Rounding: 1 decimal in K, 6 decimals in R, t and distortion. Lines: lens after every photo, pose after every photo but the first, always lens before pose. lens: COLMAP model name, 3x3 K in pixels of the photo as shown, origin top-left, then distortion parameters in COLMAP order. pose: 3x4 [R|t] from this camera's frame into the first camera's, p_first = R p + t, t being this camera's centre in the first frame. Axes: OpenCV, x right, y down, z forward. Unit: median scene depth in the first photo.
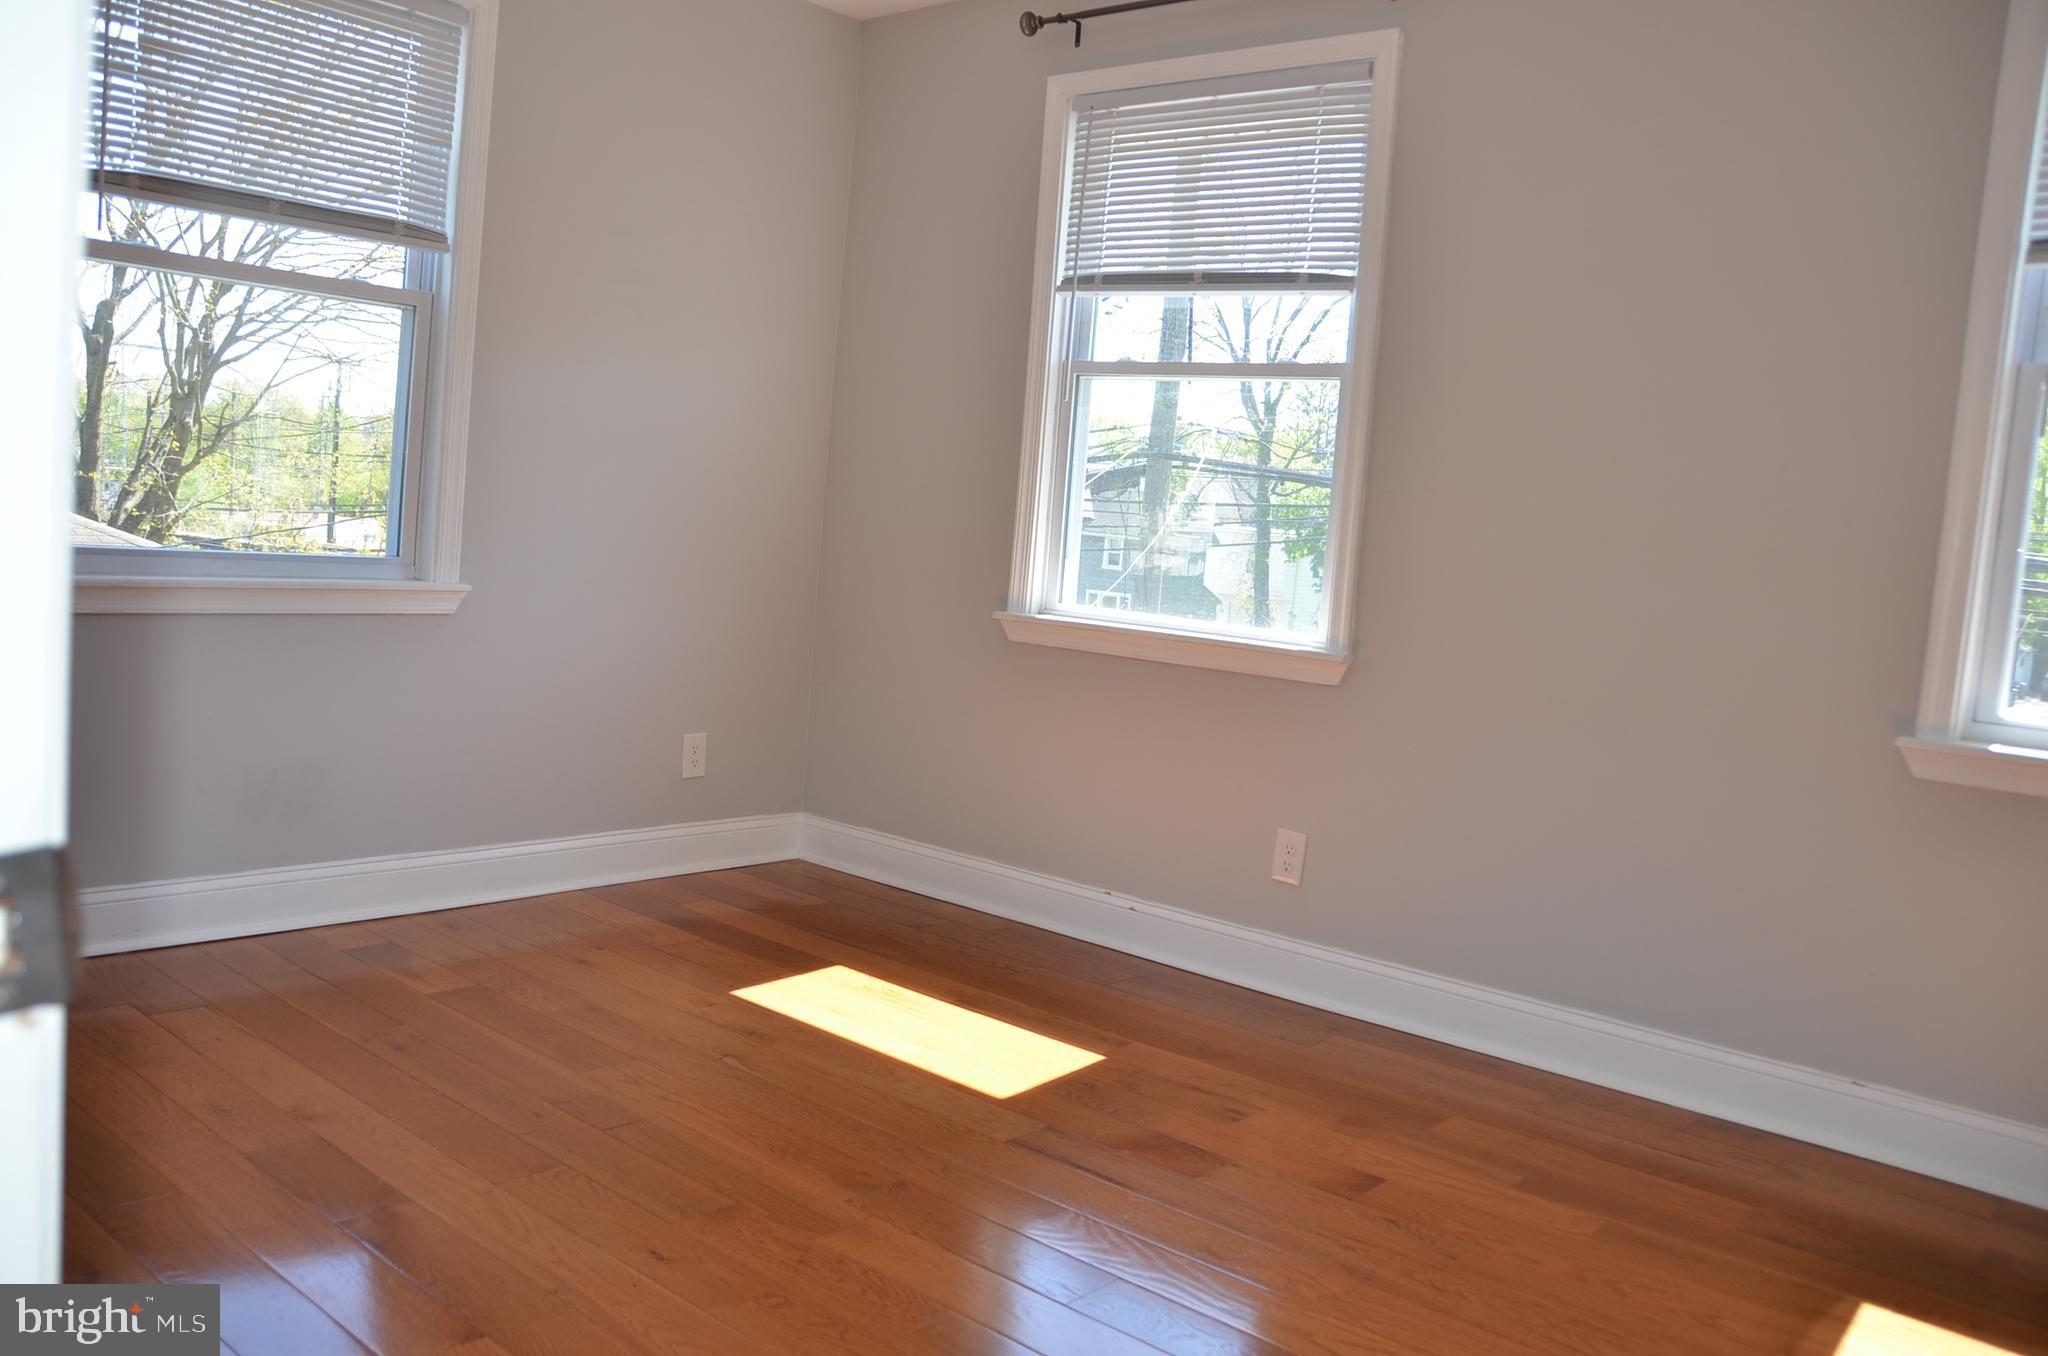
lens RADIAL K [[1541.1, 0, 1024.0], [0, 1541.1, 678.0], [0, 0, 1]] dist [-0.096852, 0.001782]
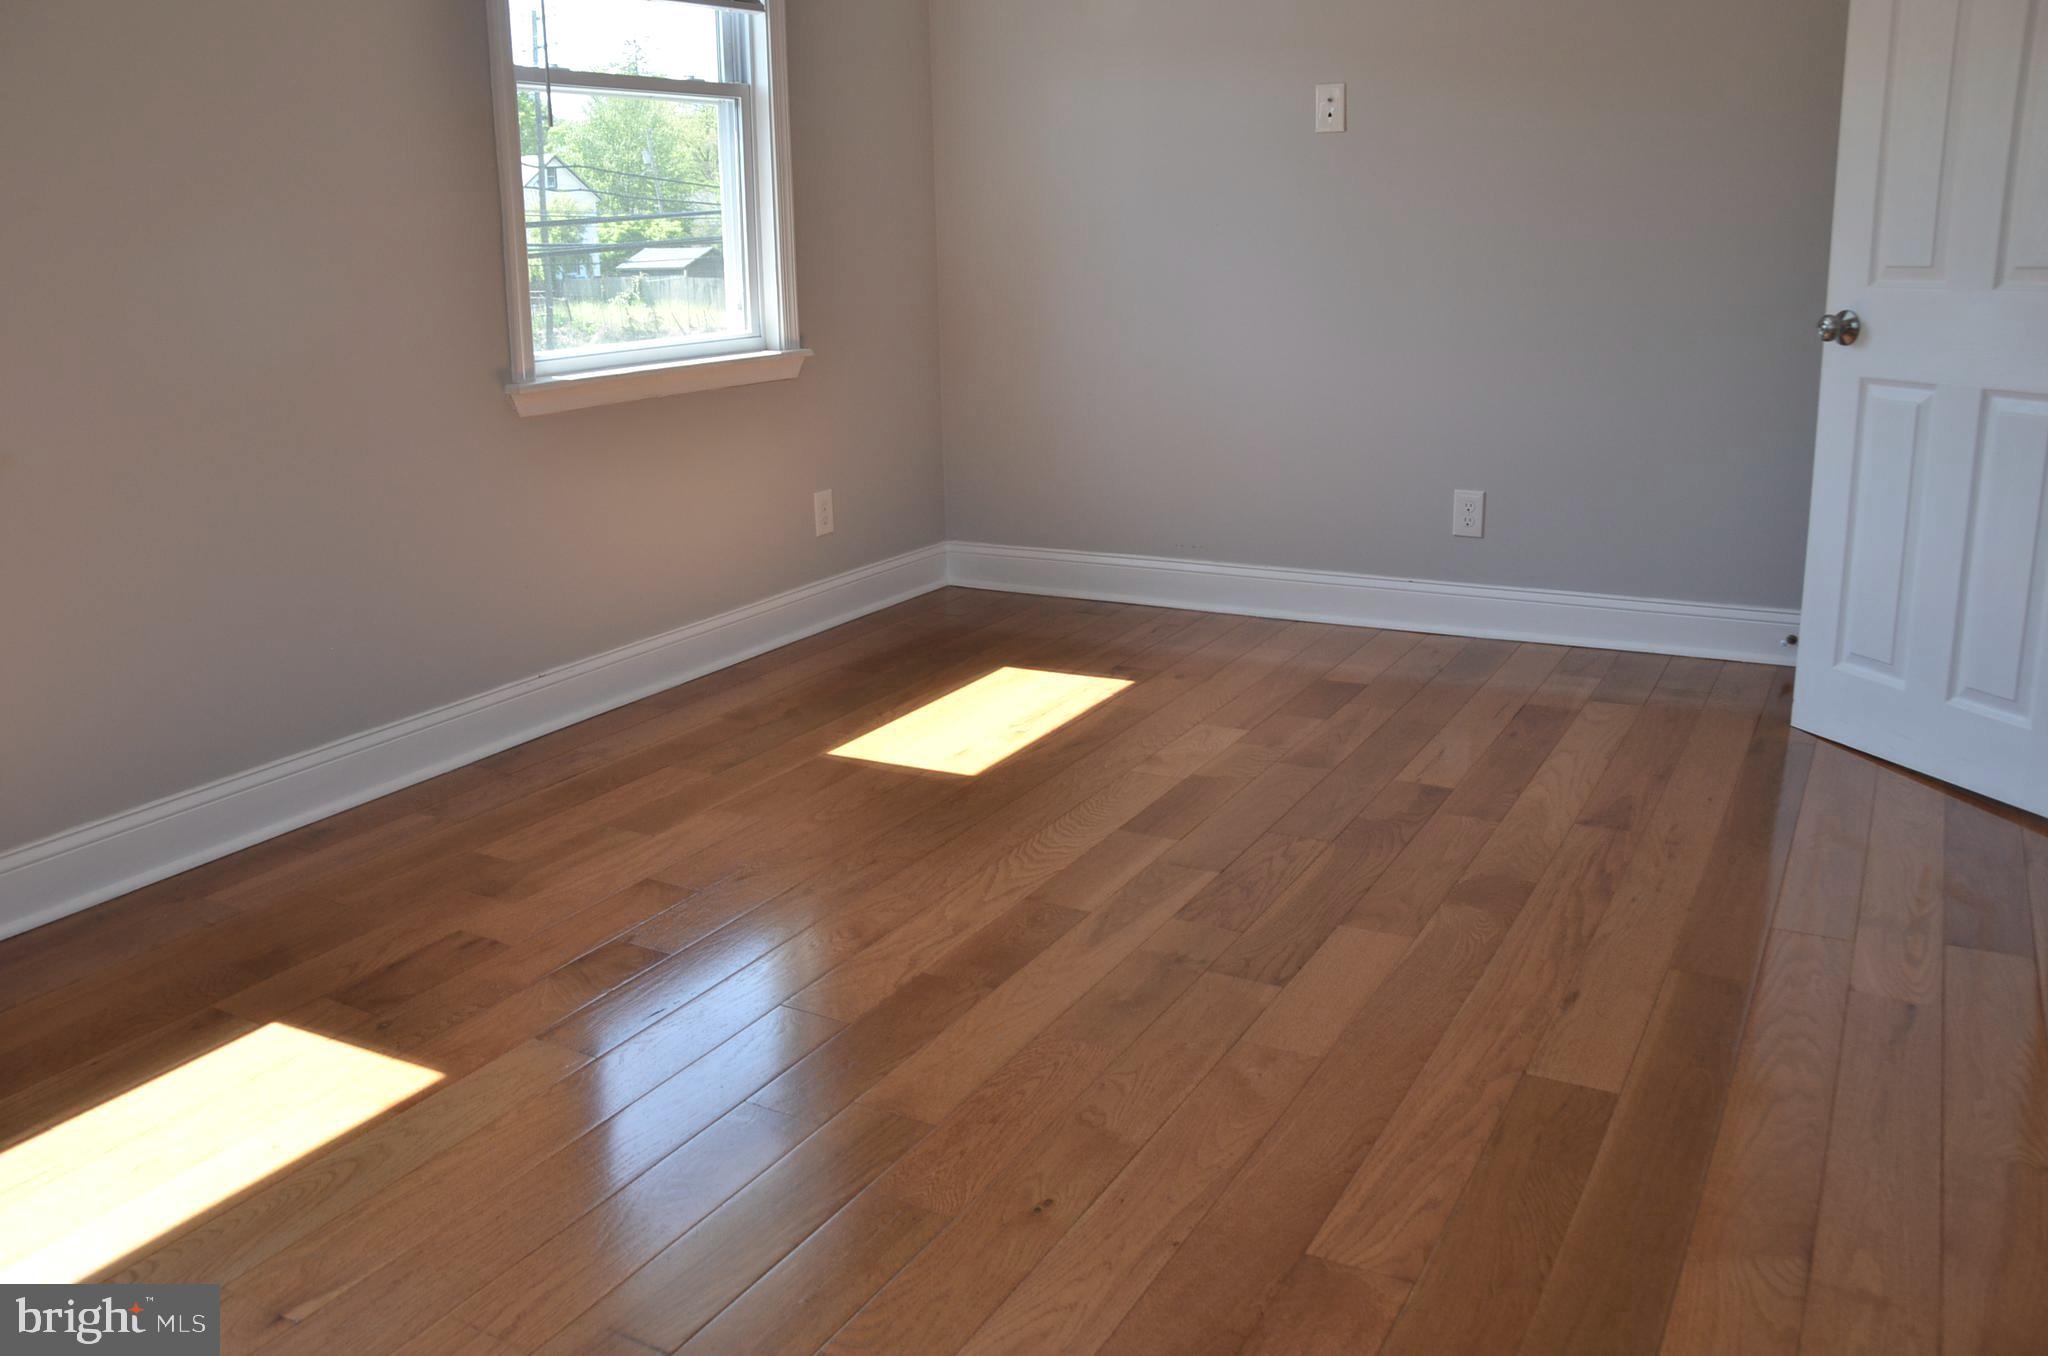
lens RADIAL K [[1651.5, 0, 1022.7], [0, 1651.5, 663.6], [0, 0, 1]] dist [-0.149419, 0.109153]
pose [[-0.172034, -0.324805, 0.930003, -0.755839], [0.106961, 0.932338, 0.345406, -0.150243], [-0.979267, 0.158895, -0.125652, 0.848338]]
